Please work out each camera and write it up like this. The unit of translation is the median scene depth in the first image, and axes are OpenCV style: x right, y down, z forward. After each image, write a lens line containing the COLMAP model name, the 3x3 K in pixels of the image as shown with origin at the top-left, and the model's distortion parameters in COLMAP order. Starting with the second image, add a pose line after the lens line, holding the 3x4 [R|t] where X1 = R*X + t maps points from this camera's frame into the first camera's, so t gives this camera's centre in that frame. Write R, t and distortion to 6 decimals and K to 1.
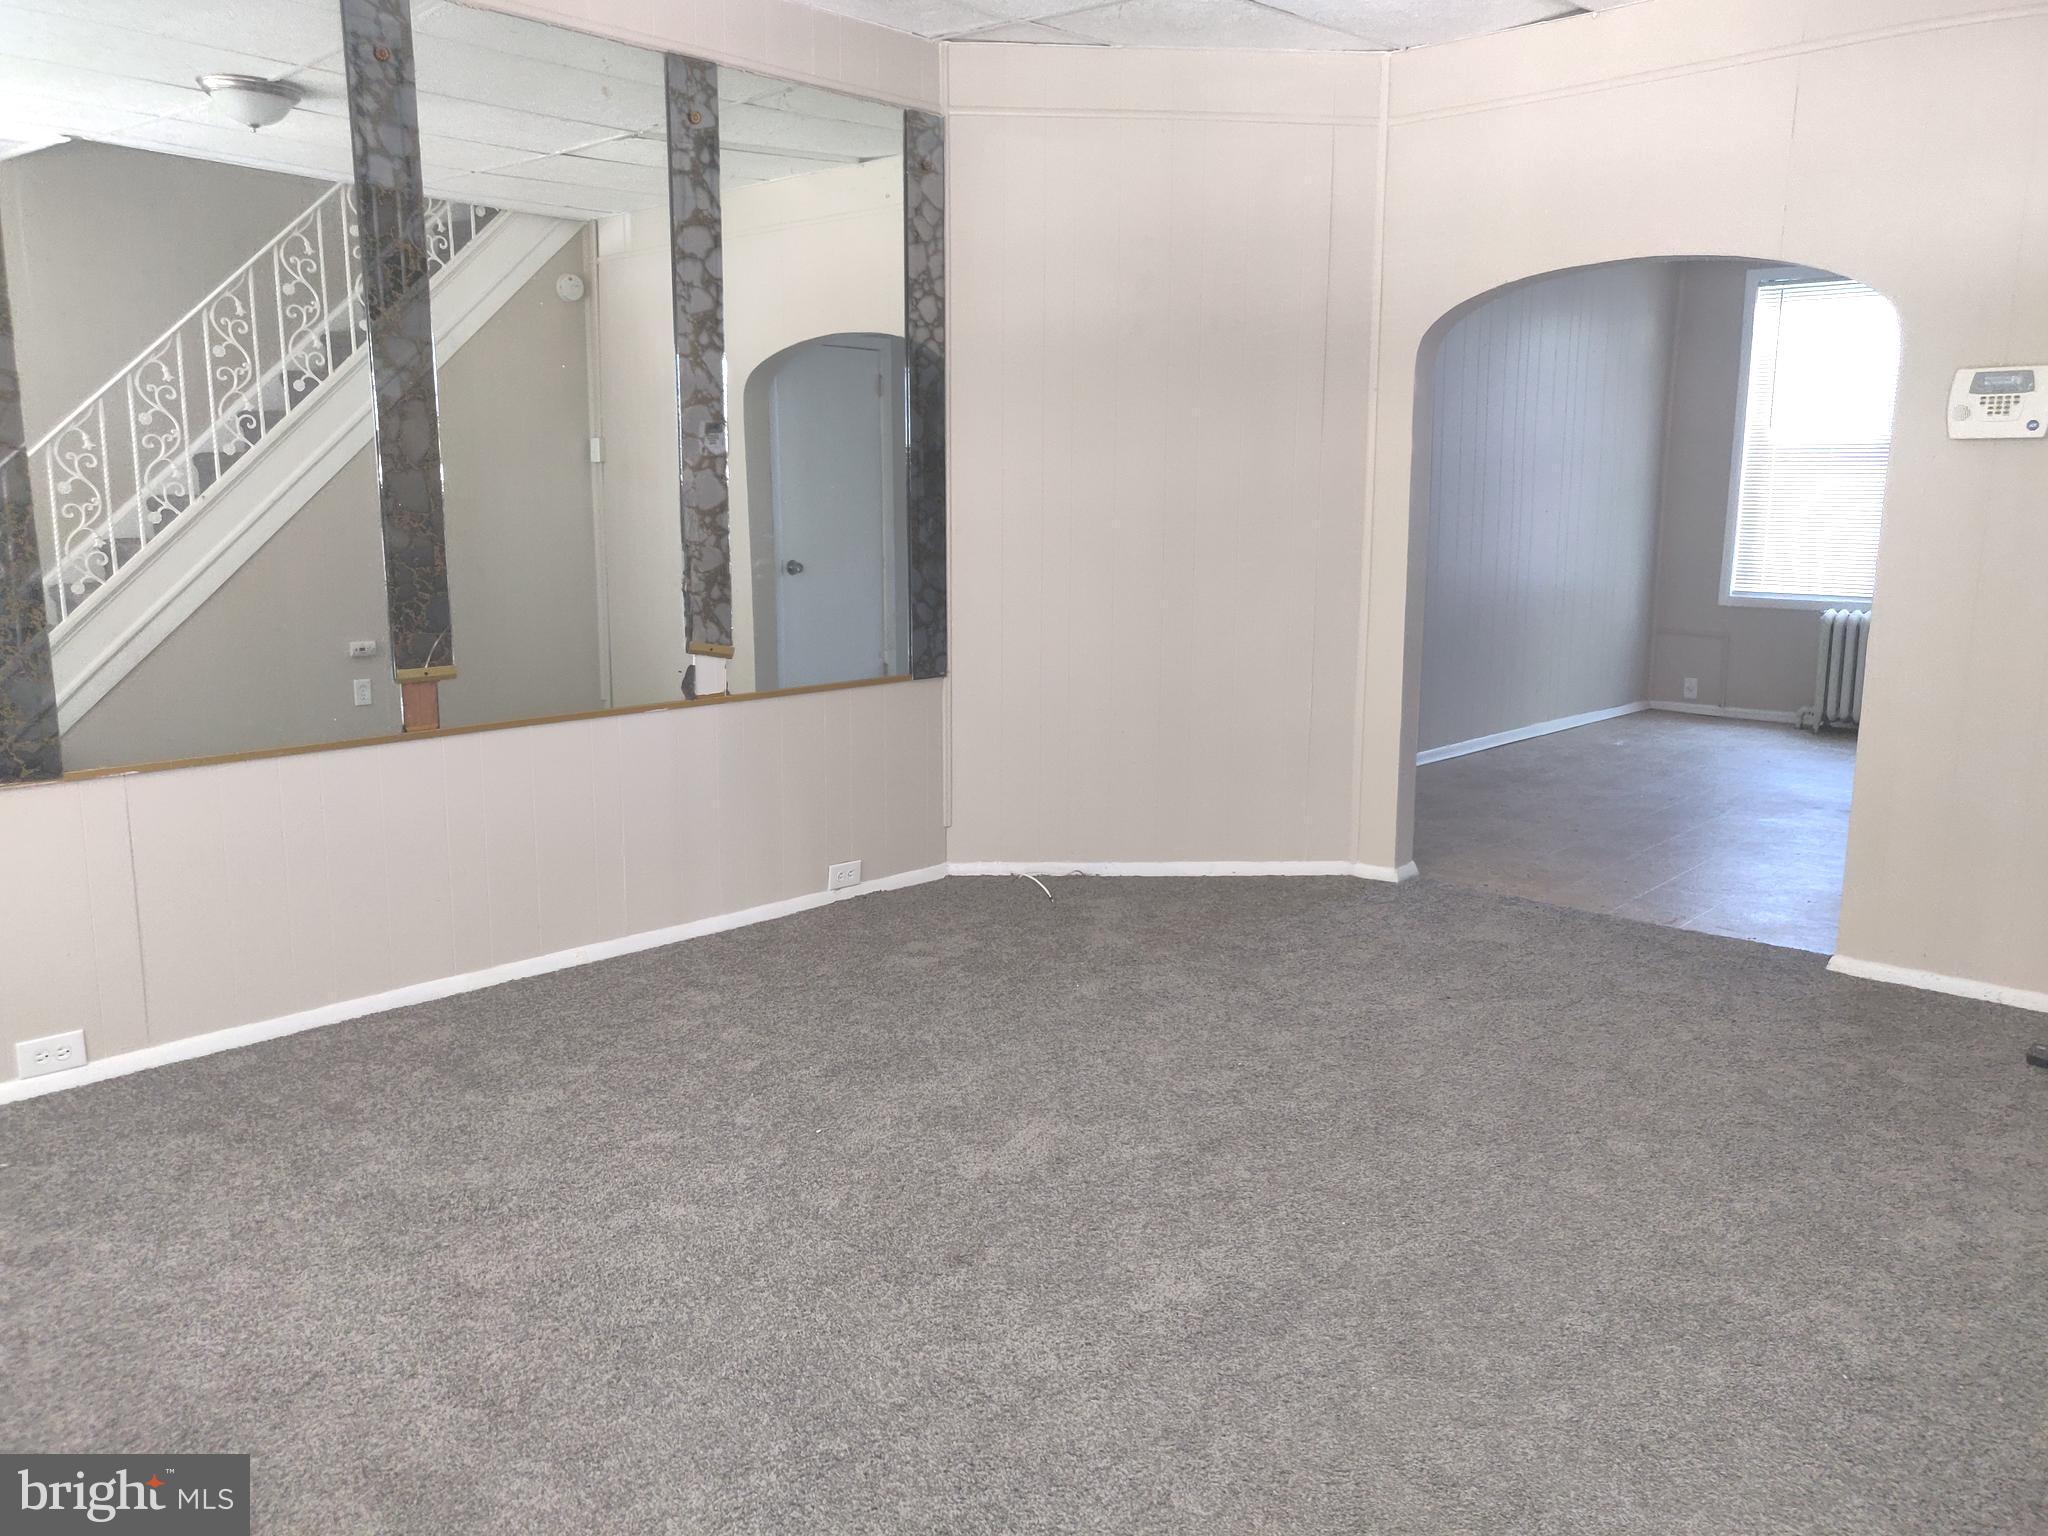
lens RADIAL K [[1572.6, 0, 1017.2], [0, 1572.6, 763.5], [0, 0, 1]] dist [-0.000349, 0.057658]
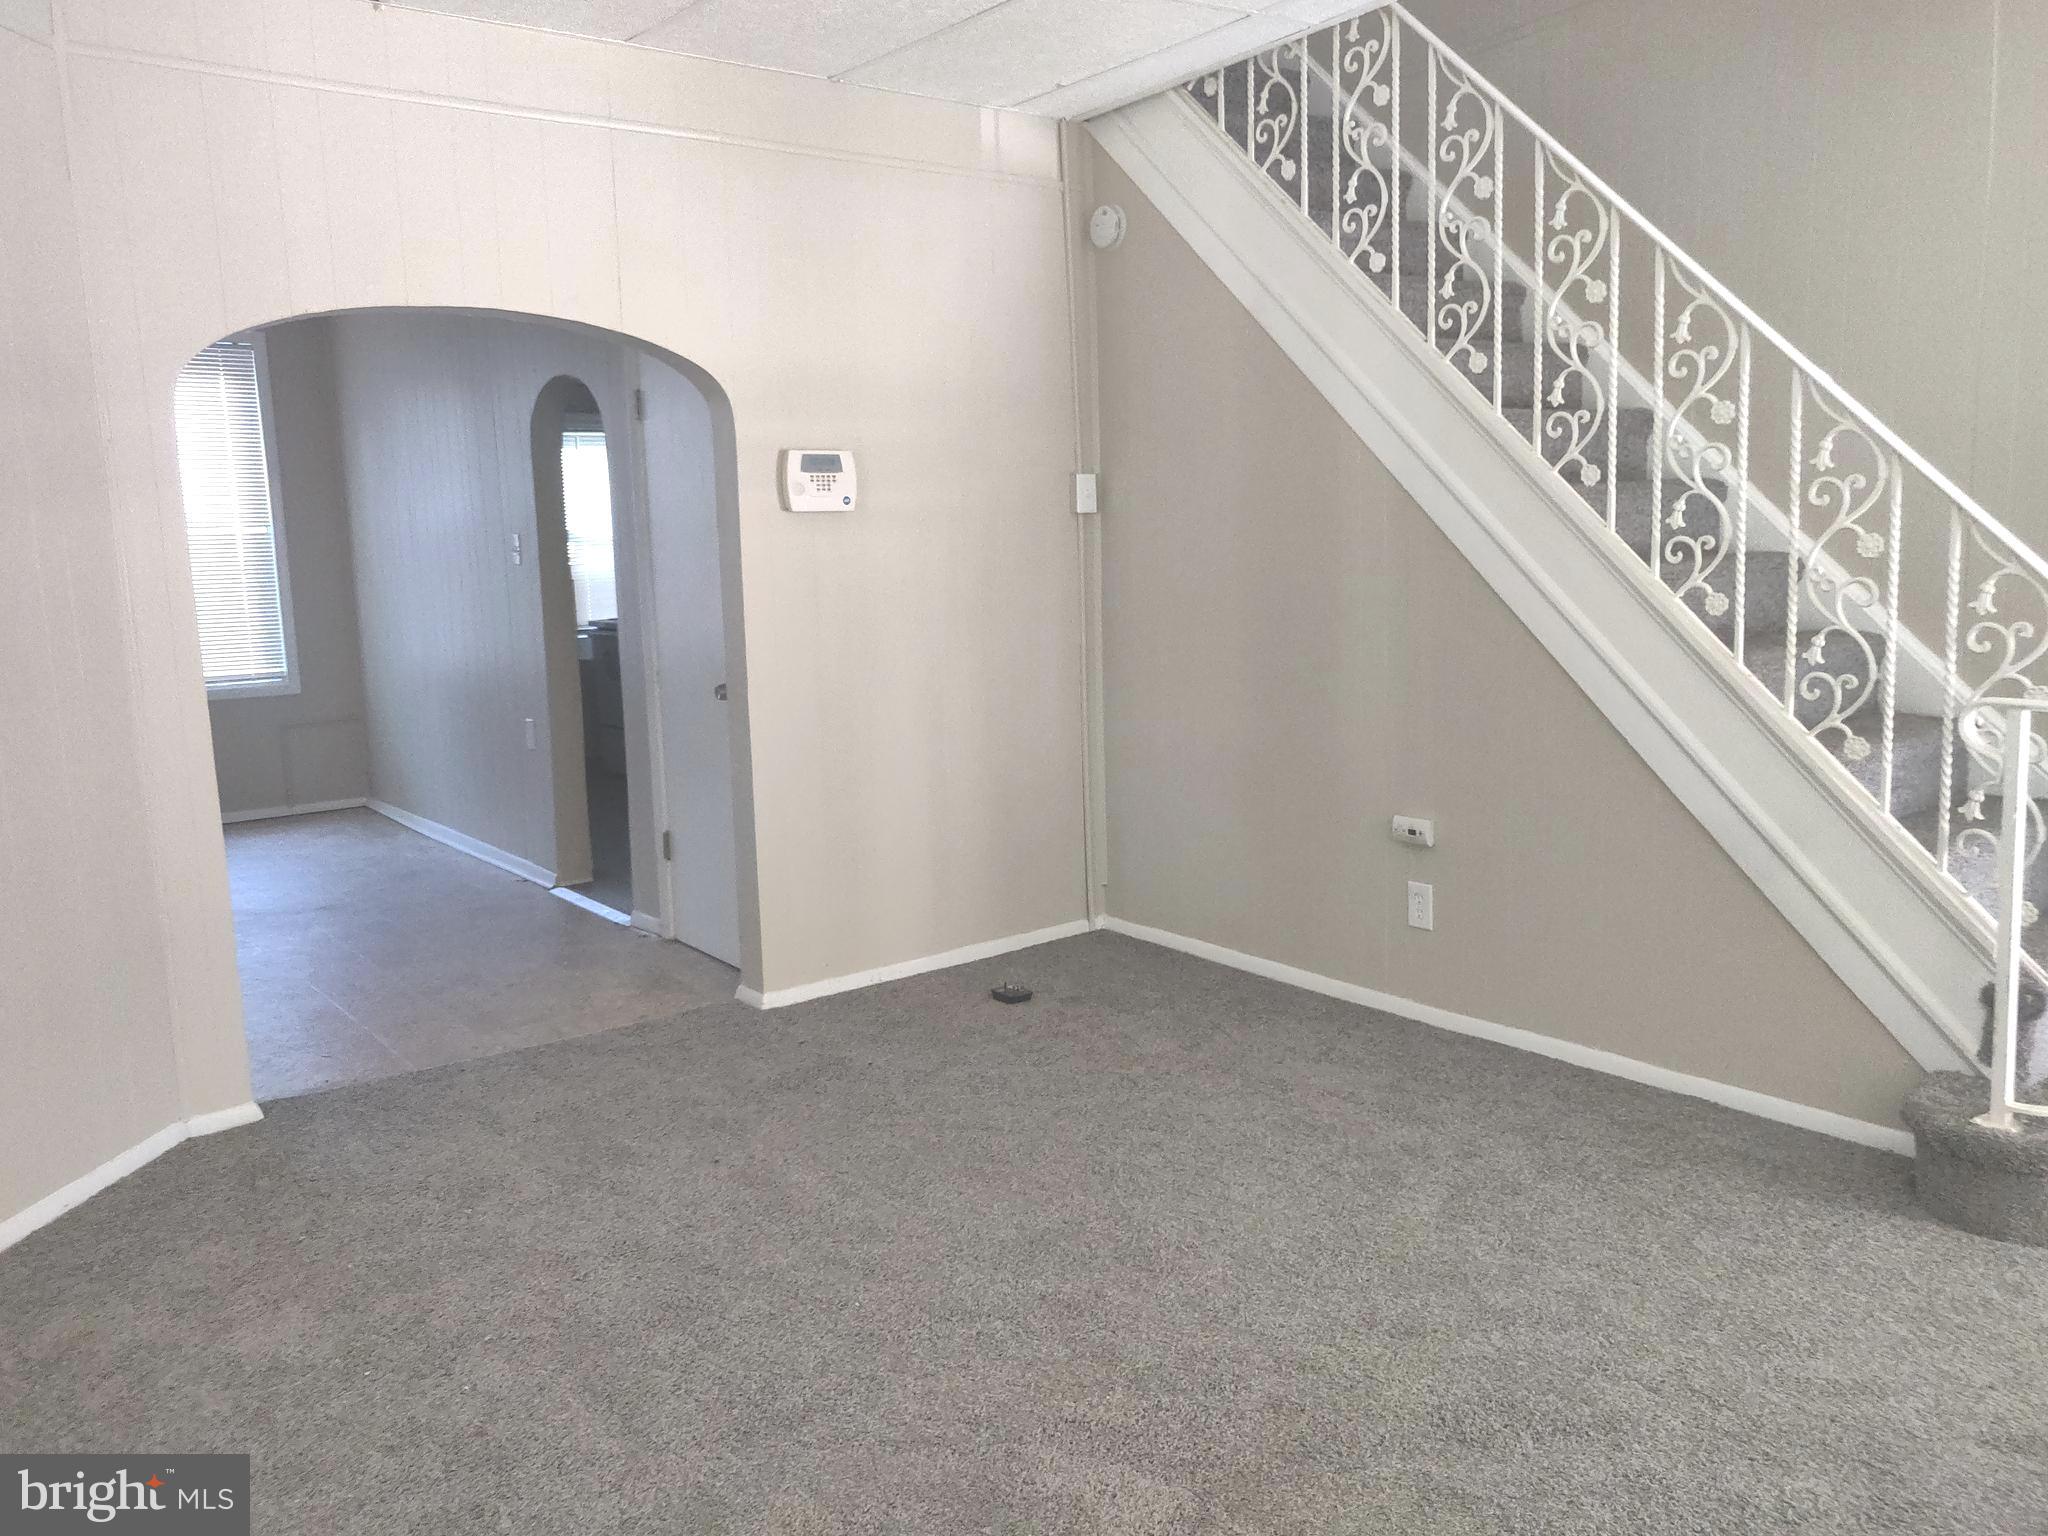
lens RADIAL K [[1572.6, 0, 1019.4], [0, 1572.6, 764.1], [0, 0, 1]] dist [-0.000349, 0.057658]
pose [[0.169282, -0.145304, 0.974798, -0.233071], [0.201615, 0.973261, 0.110063, -0.056532], [-0.964725, 0.177902, 0.194051, 0.310622]]
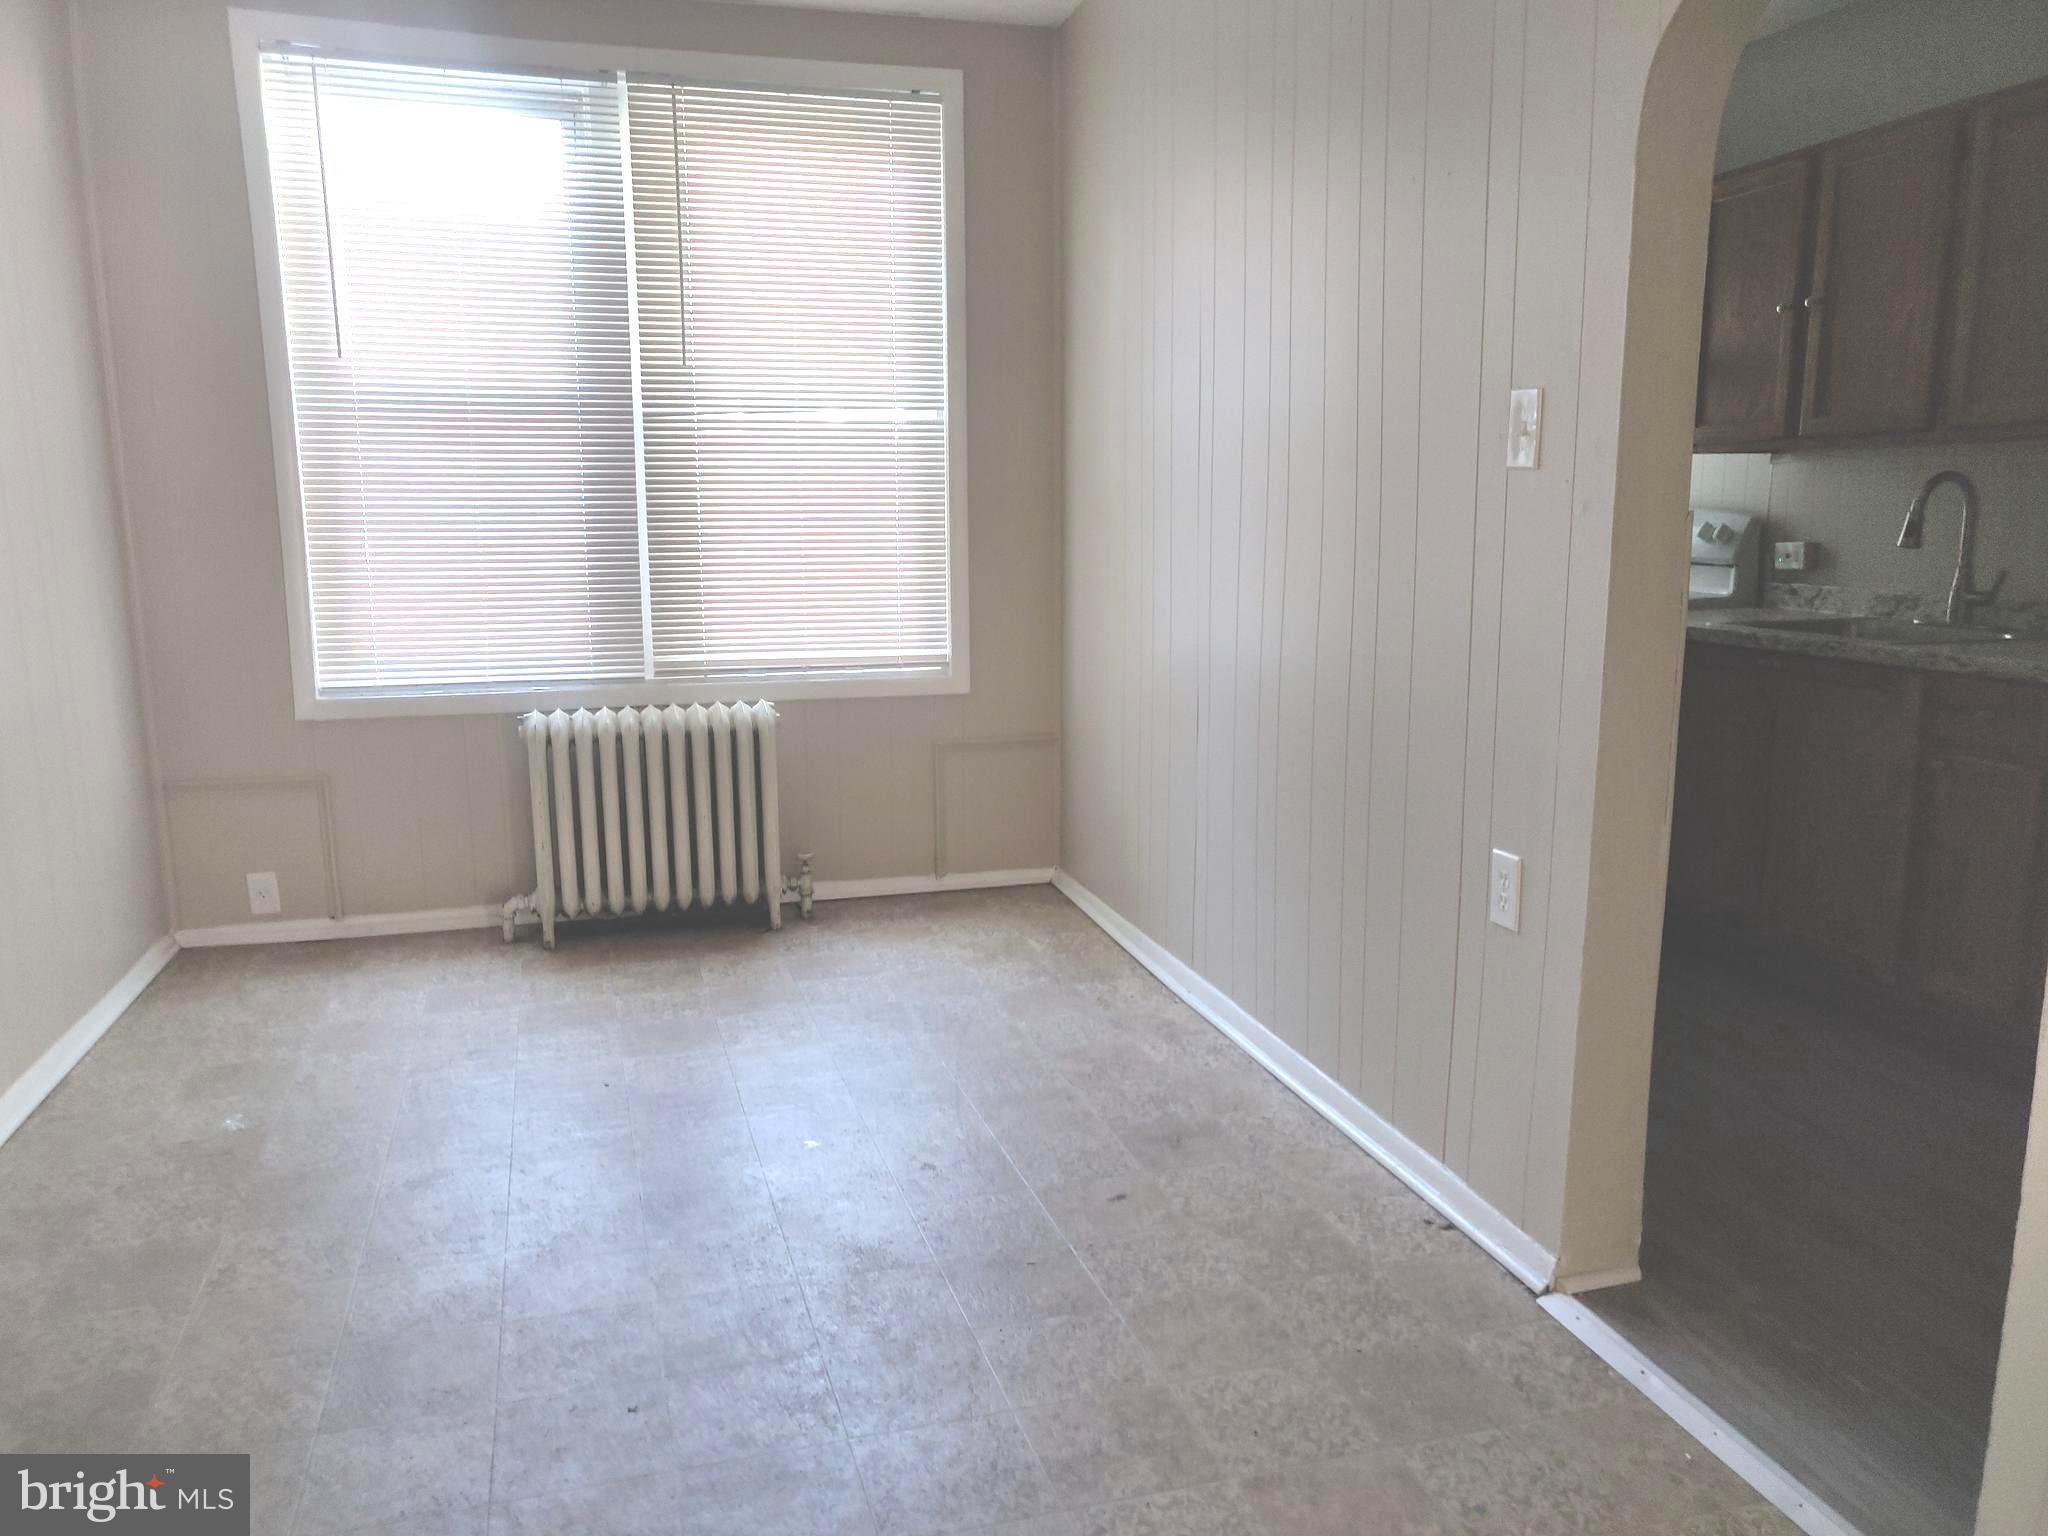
lens RADIAL K [[1572.6, 0, 1018.5], [0, 1572.6, 770.1], [0, 0, 1]] dist [-0.000349, 0.057658]
pose [[0.518953, -0.152741, 0.841046, 0.159525], [0.153525, 0.984562, 0.084075, -0.098226], [-0.840903, 0.085491, 0.534391, 0.593372]]
